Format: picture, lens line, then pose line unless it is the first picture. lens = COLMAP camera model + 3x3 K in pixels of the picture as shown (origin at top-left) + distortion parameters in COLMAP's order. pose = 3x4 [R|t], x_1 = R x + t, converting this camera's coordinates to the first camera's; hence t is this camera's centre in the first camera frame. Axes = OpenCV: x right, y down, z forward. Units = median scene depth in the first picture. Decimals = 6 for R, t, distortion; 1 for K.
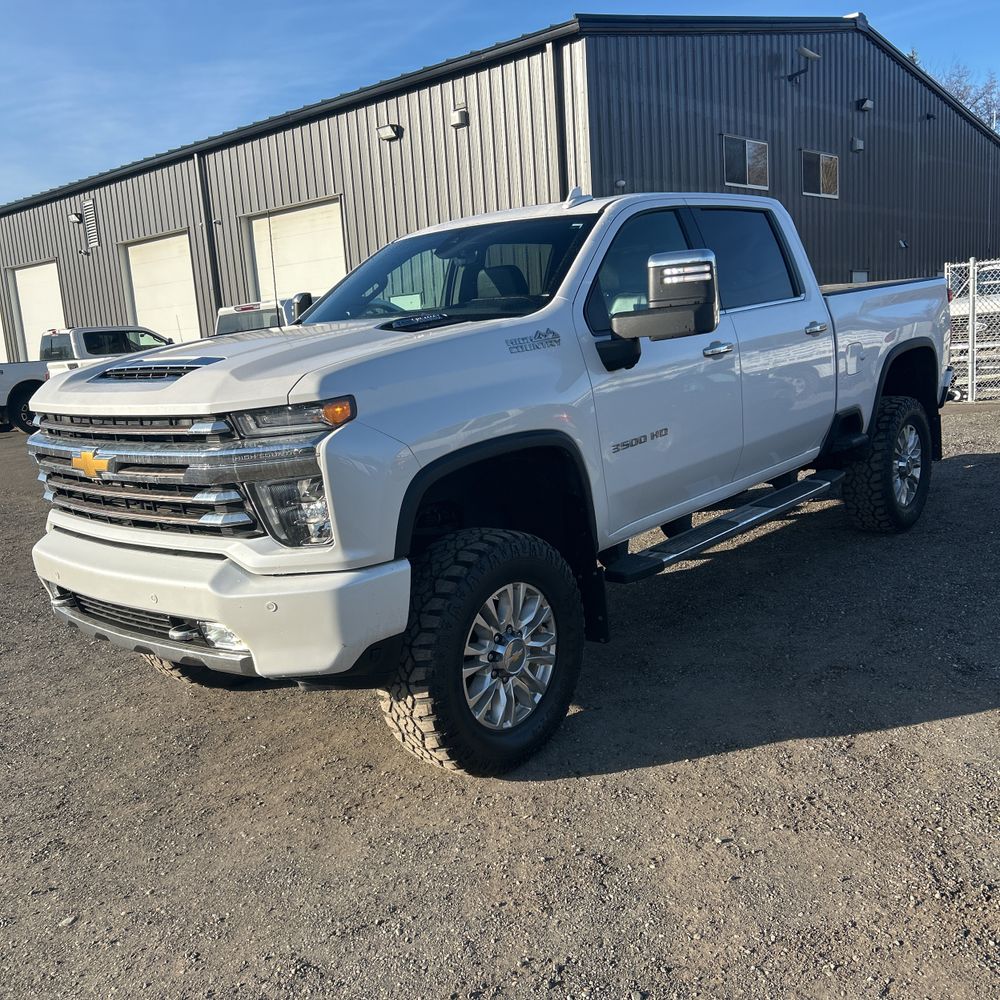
lens RADIAL K [[1004.4, 0, 500.0], [0, 1004.4, 500.0], [0, 0, 1]] dist [0.041085, -0.035816]
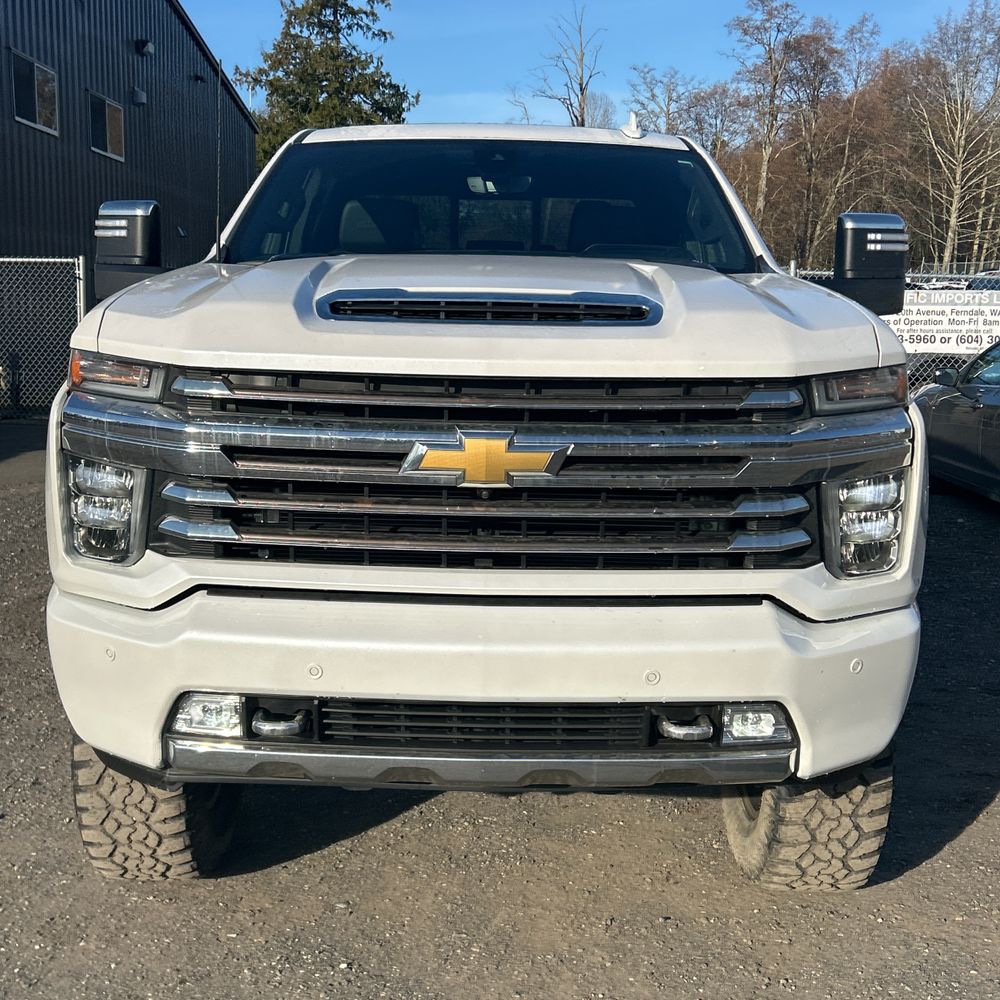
lens RADIAL K [[1355.6, 0, 500.0], [0, 1355.6, 500.0], [0, 0, 1]] dist [0.092510, -0.186058]
pose [[0.759150, -0.015654, 0.650727, -0.553508], [0.049222, 0.998229, -0.033410, 0.007334], [-0.649052, 0.057394, 0.758576, 0.252909]]
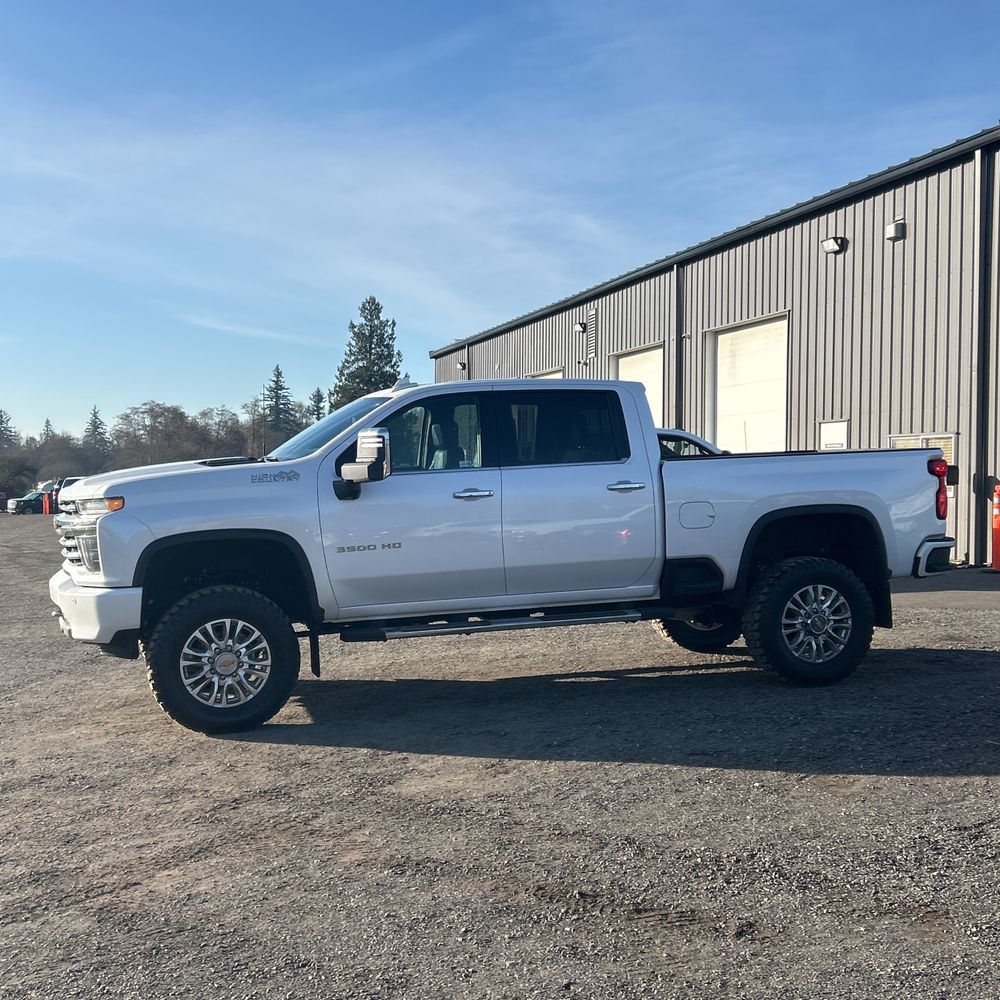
lens RADIAL K [[1350.9, 0, 500.0], [0, 1350.9, 500.0], [0, 0, 1]] dist [0.184816, -0.524202]
pose [[0.844052, 0.079708, -0.530305, 1.030485], [-0.146714, 0.985487, -0.085389, 0.010341], [0.515802, 0.149876, 0.843496, -0.462258]]
